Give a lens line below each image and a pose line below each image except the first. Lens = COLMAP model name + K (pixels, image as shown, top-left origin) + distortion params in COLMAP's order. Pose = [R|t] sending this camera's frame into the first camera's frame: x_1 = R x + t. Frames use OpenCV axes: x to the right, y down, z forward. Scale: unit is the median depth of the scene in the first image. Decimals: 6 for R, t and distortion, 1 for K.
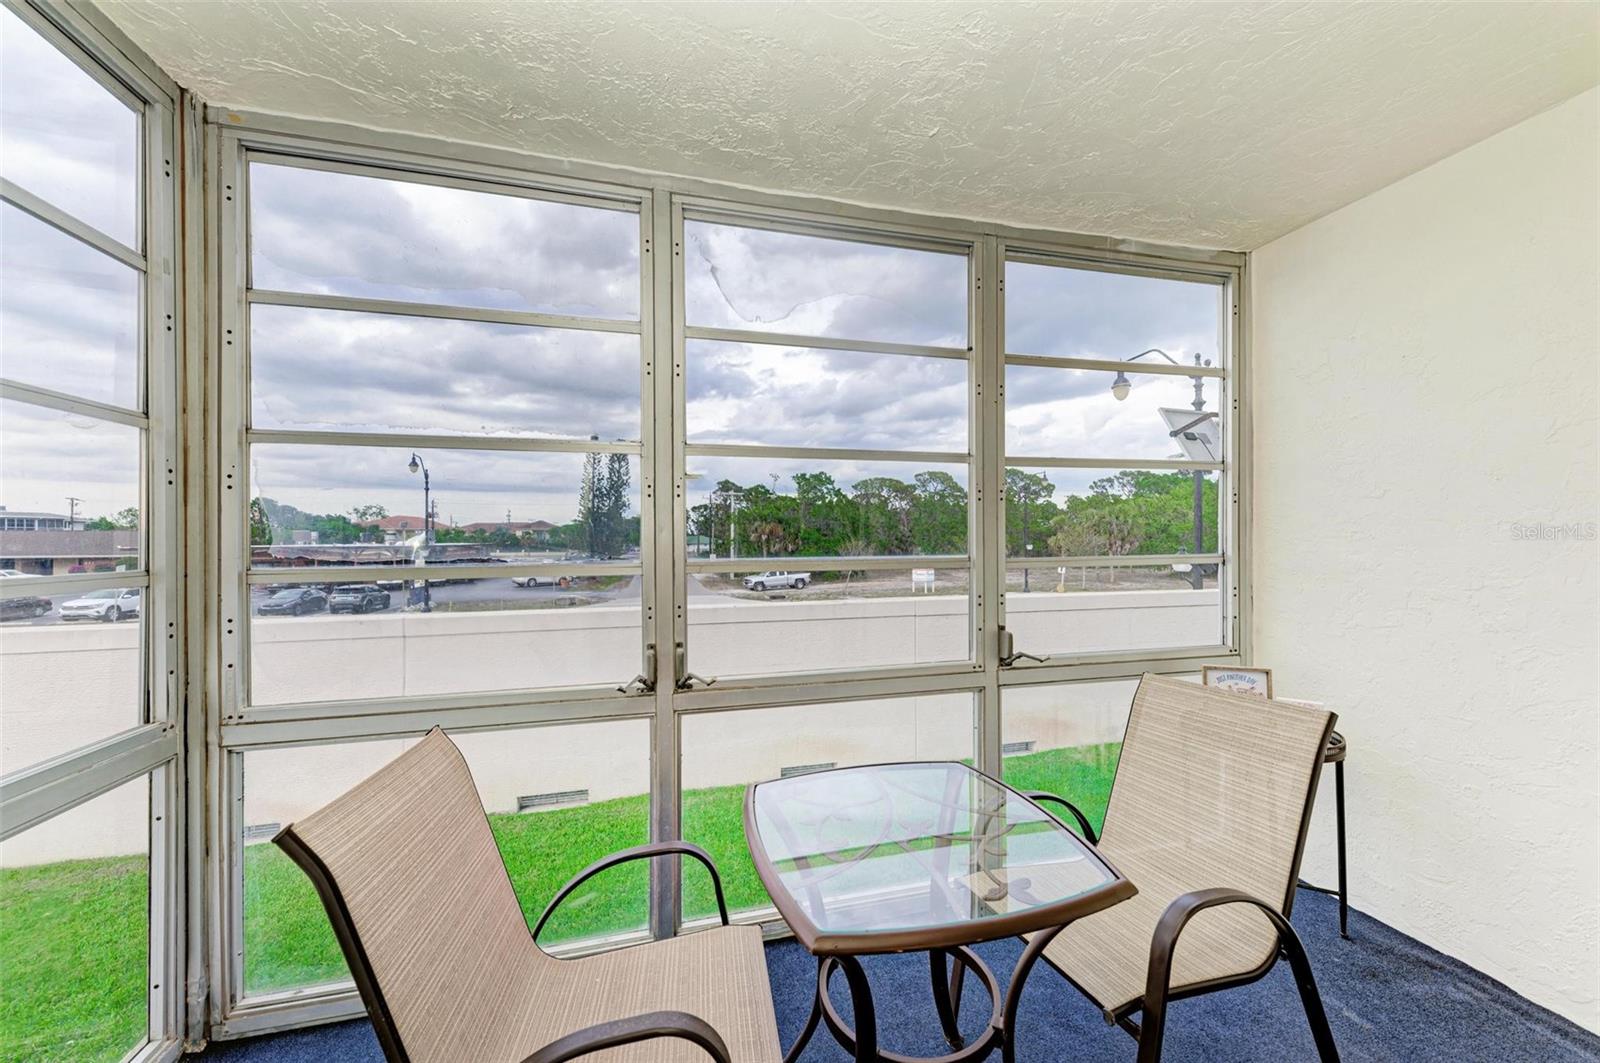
lens RADIAL K [[564.0, 0, 802.7], [0, 564.0, 536.8], [0, 0, 1]] dist [0.006294, -0.000291]
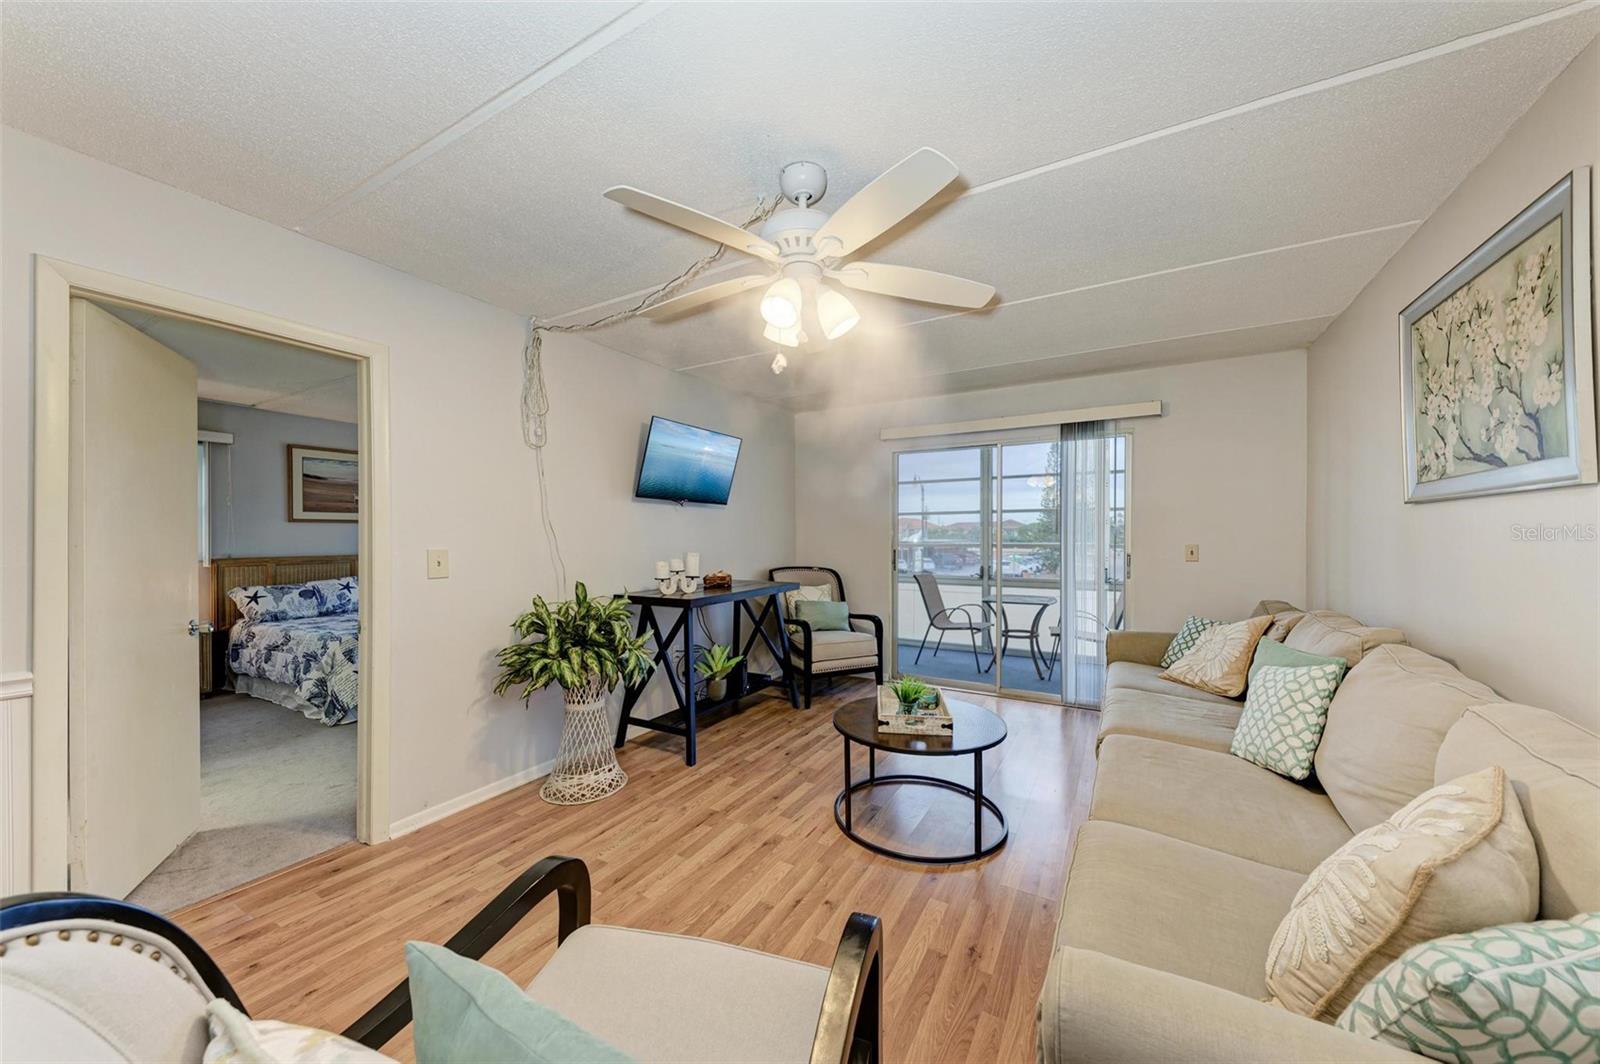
lens RADIAL K [[564.0, 0, 802.7], [0, 564.0, 537.3], [0, 0, 1]] dist [0.006294, -0.000291]
pose [[0.703654, 0.005492, -0.710521, 0.983793], [-0.001962, 0.999981, 0.005786, -0.007716], [0.710540, -0.002677, 0.703652, -1.558444]]
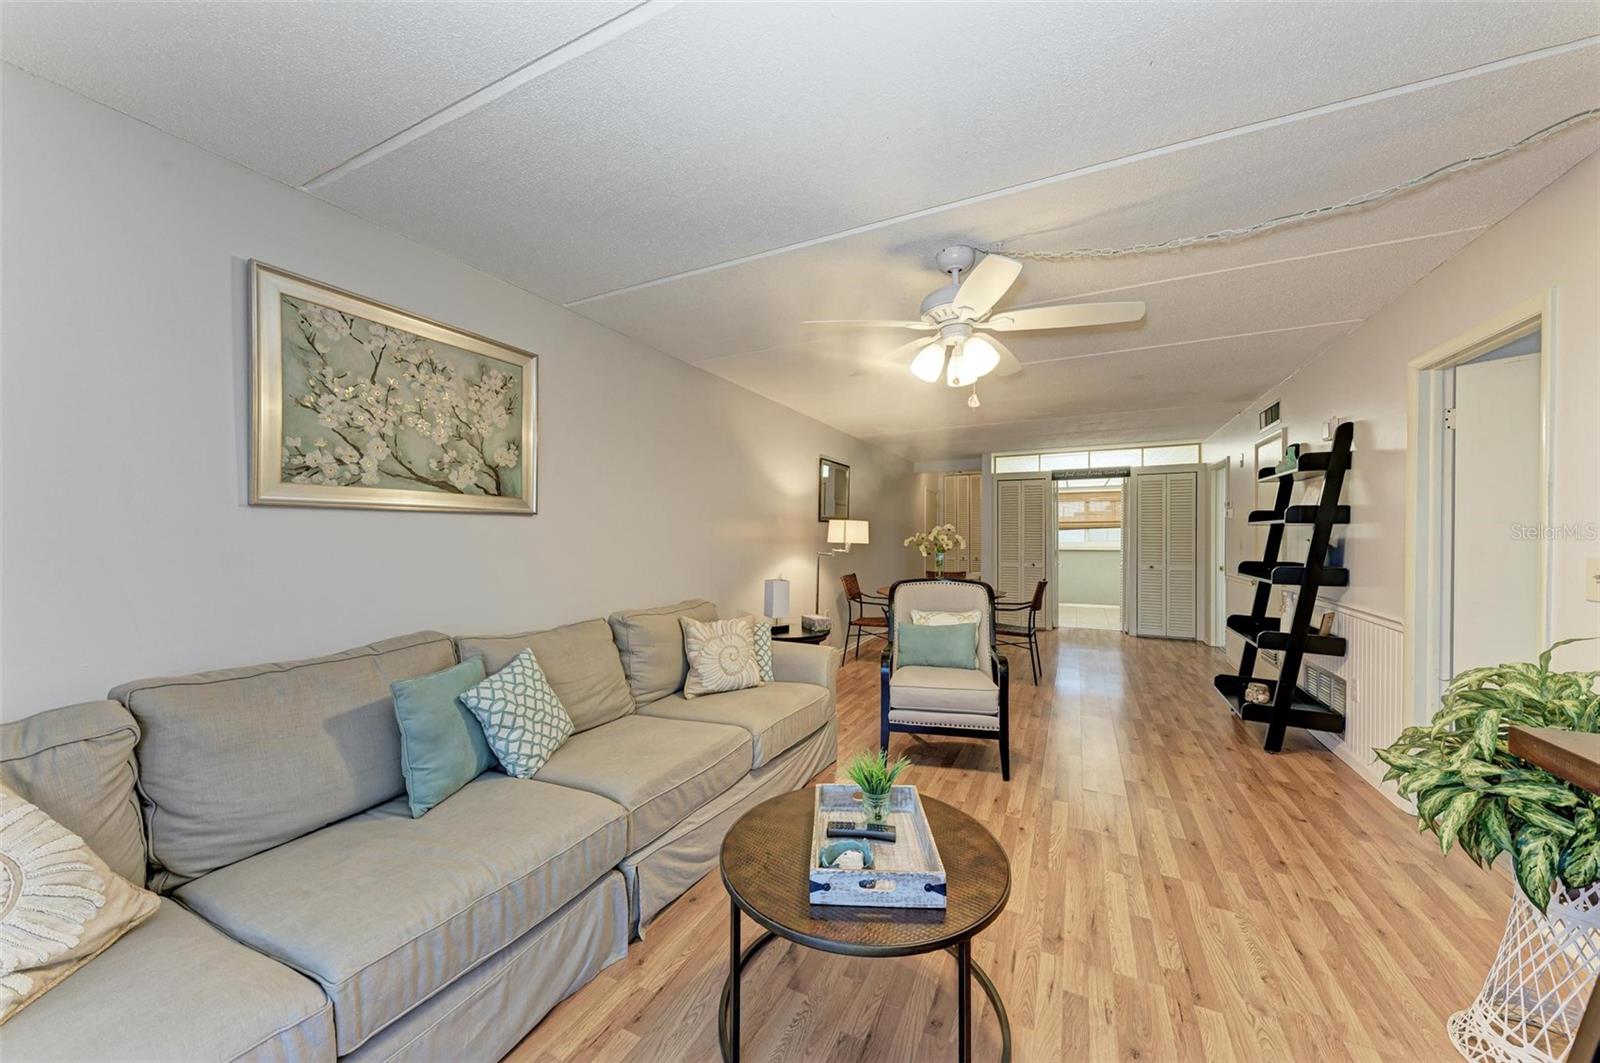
lens RADIAL K [[564.0, 0, 802.7], [0, 564.0, 536.8], [0, 0, 1]] dist [0.006294, -0.000291]
pose [[-0.754570, 0.007858, 0.656173, 0.091899], [0.007773, 0.999965, -0.003037, -0.008096], [-0.656174, 0.002808, -0.754605, -0.251627]]
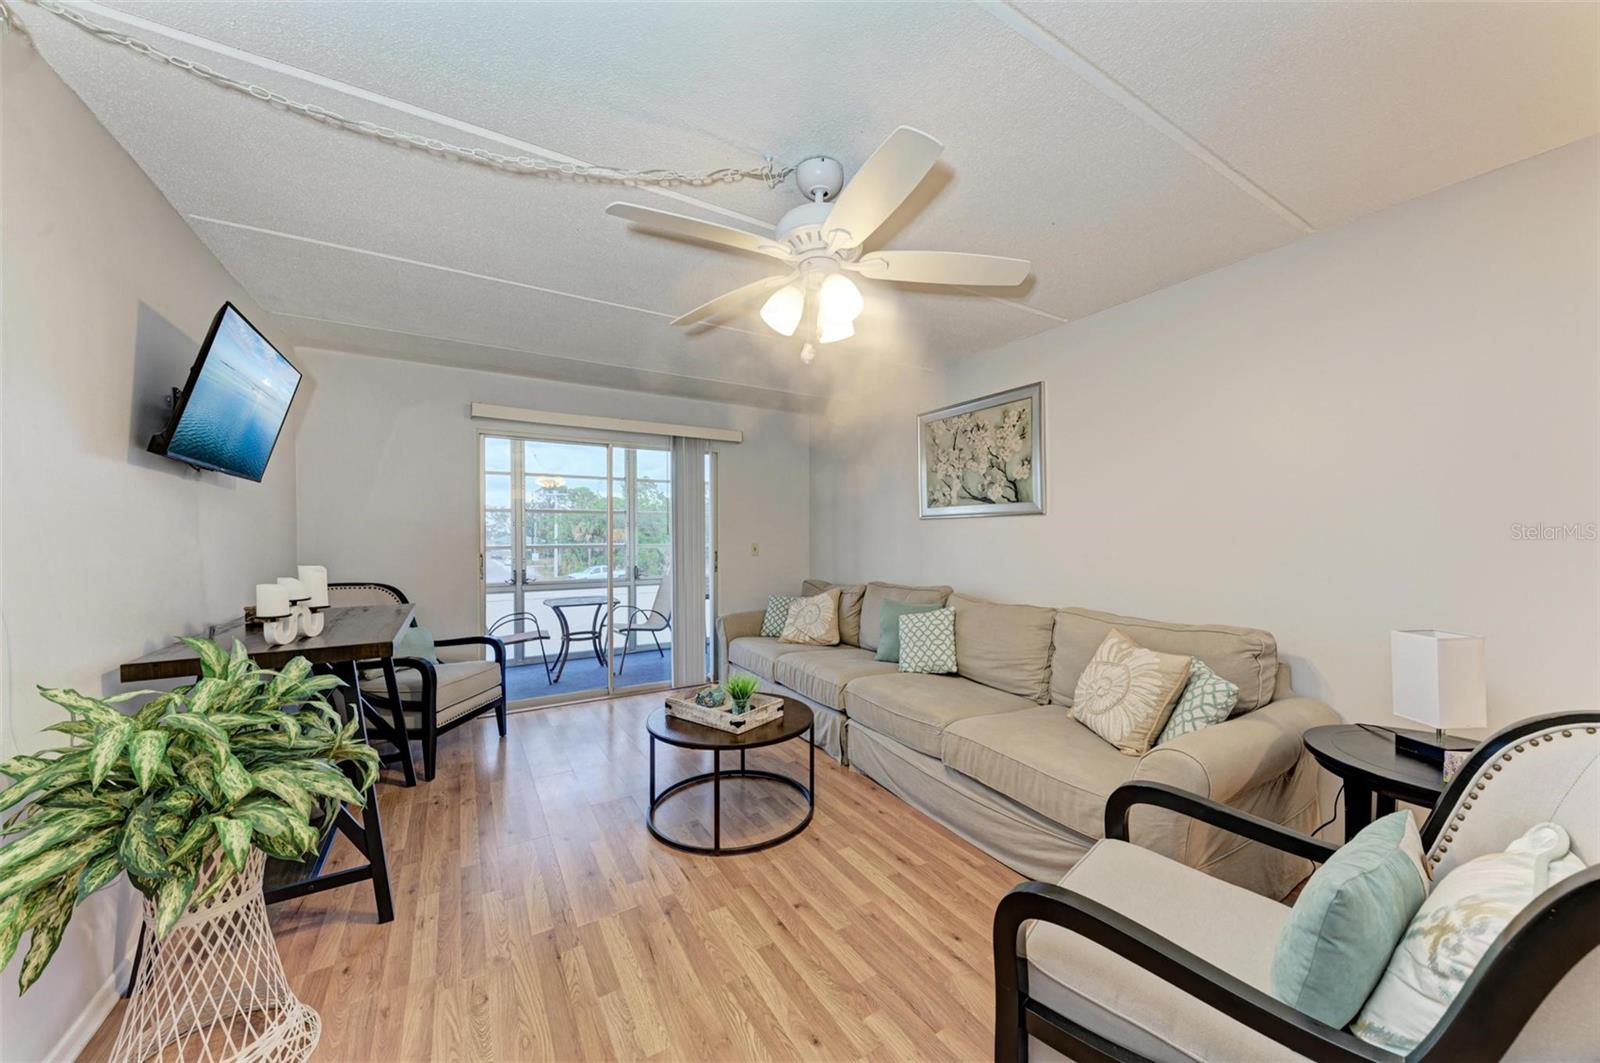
lens RADIAL K [[564.0, 0, 802.7], [0, 564.0, 536.8], [0, 0, 1]] dist [0.006294, -0.000291]
pose [[0.959601, 0.002453, 0.281353, 0.273242], [-0.002438, 0.999997, -0.000404, -0.003136], [-0.281353, -0.000298, 0.959604, -1.722886]]
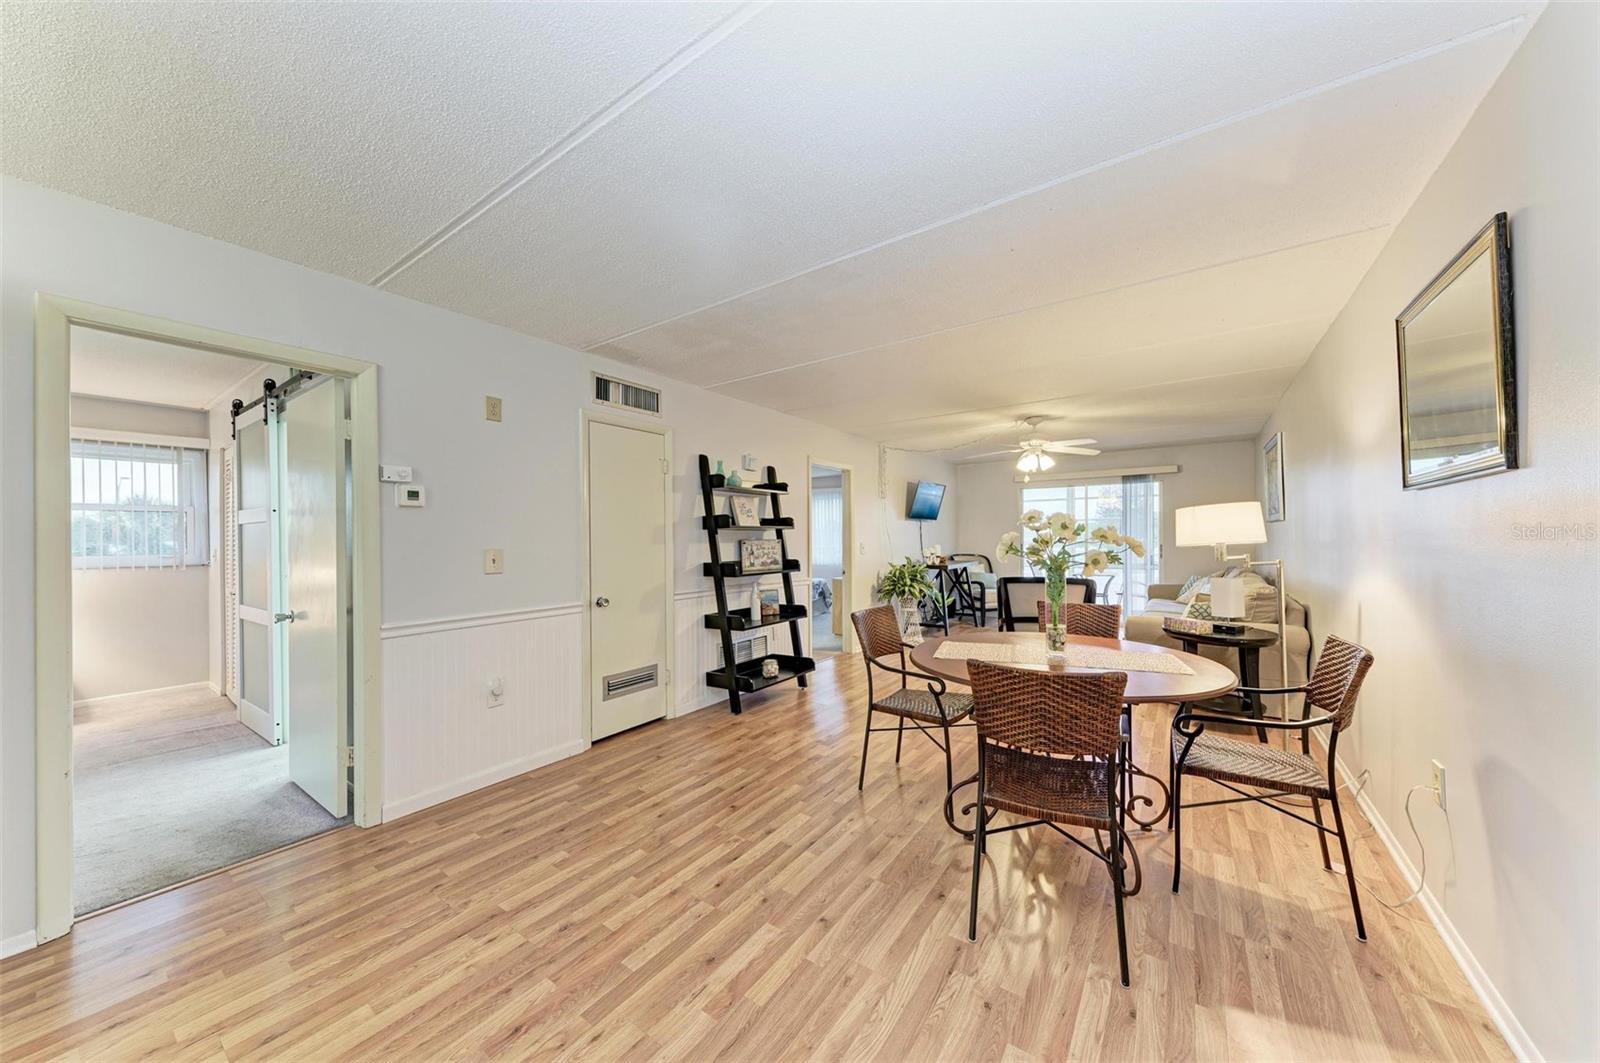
lens RADIAL K [[553.3, 0, 800.0], [0, 553.3, 531.5], [0, 0, 1]] dist [0.015157, 0.000011]
pose [[0.641308, 0.004134, -0.767272, 1.505219], [-0.005866, 0.999983, 0.000484, -0.025979], [0.767261, 0.004191, 0.641321, -3.064164]]
